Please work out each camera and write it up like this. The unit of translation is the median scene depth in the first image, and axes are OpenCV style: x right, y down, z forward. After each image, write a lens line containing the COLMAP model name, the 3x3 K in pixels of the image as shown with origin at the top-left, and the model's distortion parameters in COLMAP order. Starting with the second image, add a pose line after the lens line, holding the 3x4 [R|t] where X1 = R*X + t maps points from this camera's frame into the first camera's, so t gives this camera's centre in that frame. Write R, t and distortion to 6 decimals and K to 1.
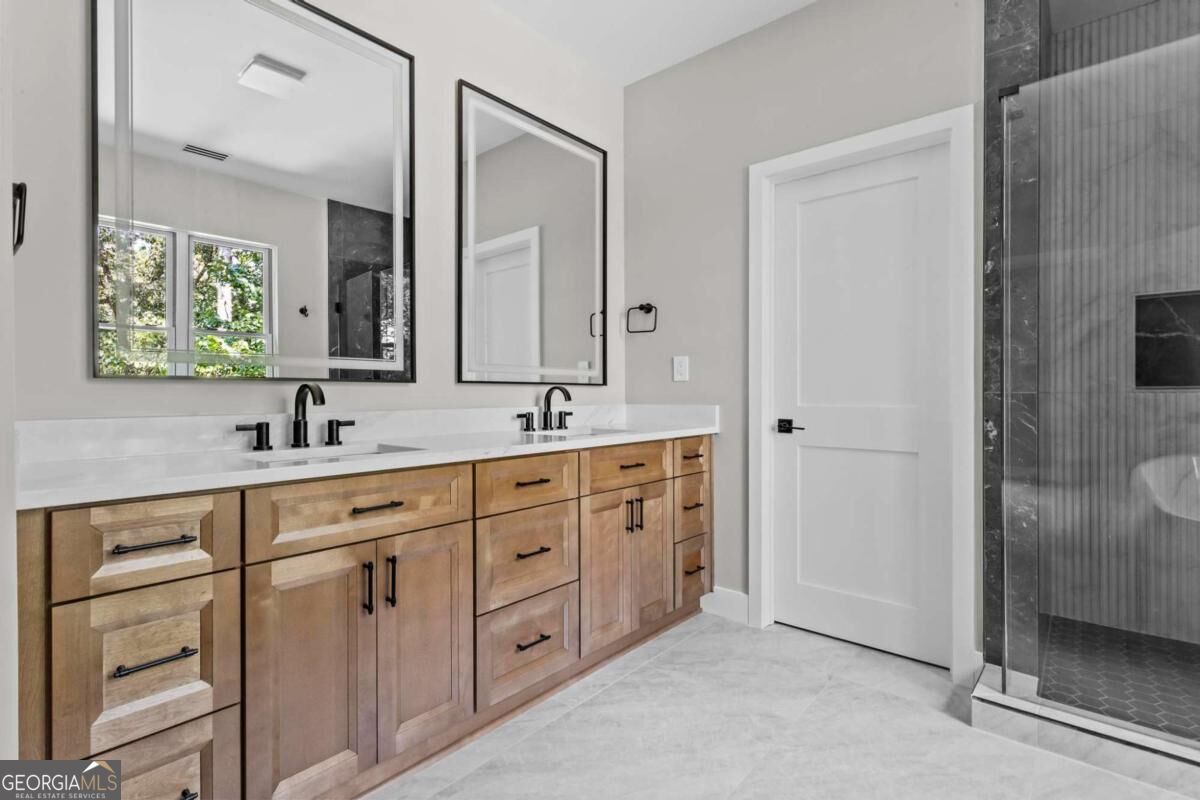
lens RADIAL K [[574.7, 0, 599.2], [0, 574.7, 397.4], [0, 0, 1]] dist [-0.004111, 0.000725]
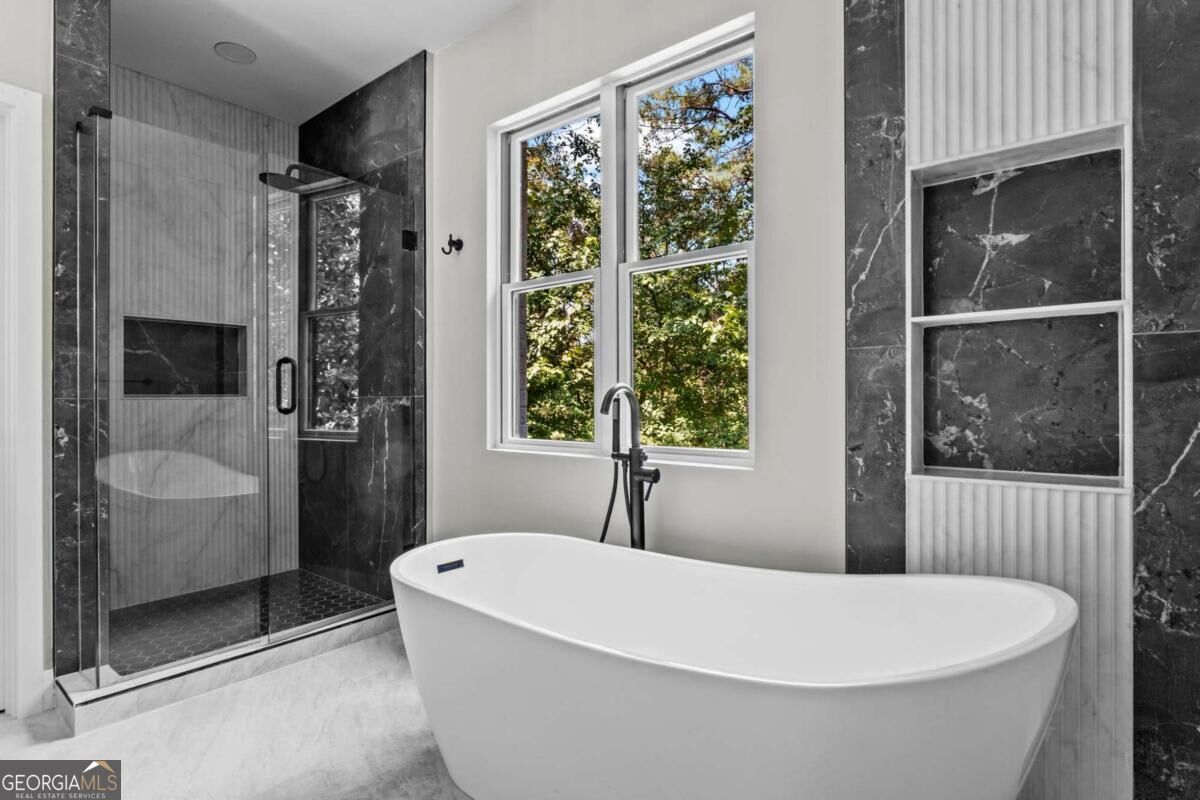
lens RADIAL K [[598.0, 0, 599.6], [0, 598.0, 400.3], [0, 0, 1]] dist [0.006049, 0.001383]
pose [[-0.057966, 0.002187, 0.998316, -0.402994], [0.008778, 0.999960, -0.001681, 0.004411], [-0.998280, 0.008666, -0.057983, 0.140092]]
